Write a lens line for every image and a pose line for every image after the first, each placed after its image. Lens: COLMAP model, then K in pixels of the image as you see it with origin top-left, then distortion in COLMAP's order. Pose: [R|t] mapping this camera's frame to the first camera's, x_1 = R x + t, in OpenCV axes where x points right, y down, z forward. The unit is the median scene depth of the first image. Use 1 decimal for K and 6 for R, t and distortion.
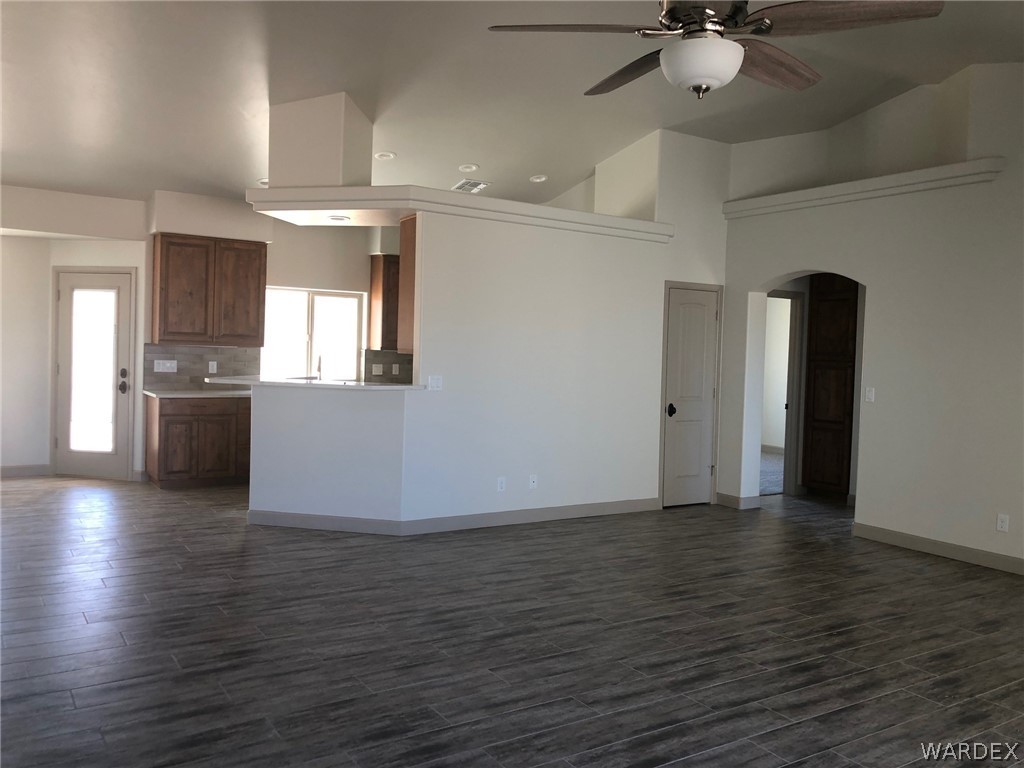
lens RADIAL K [[843.2, 0, 512.0], [0, 843.2, 382.3], [0, 0, 1]] dist [0.012021, 0.011753]
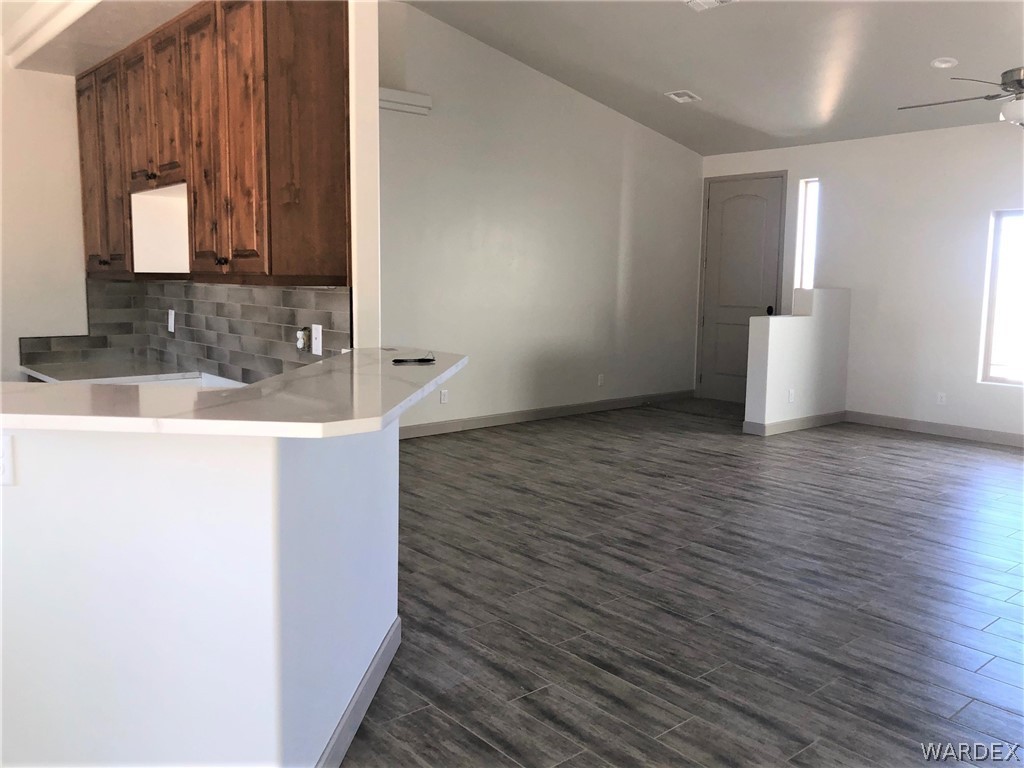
lens RADIAL K [[843.2, 0, 512.3], [0, 843.2, 382.5], [0, 0, 1]] dist [0.012021, 0.011753]
pose [[-0.142905, -0.168826, 0.975231, -0.816757], [0.015122, 0.984857, 0.172709, -0.083788], [-0.989621, 0.039429, -0.138188, 1.310914]]
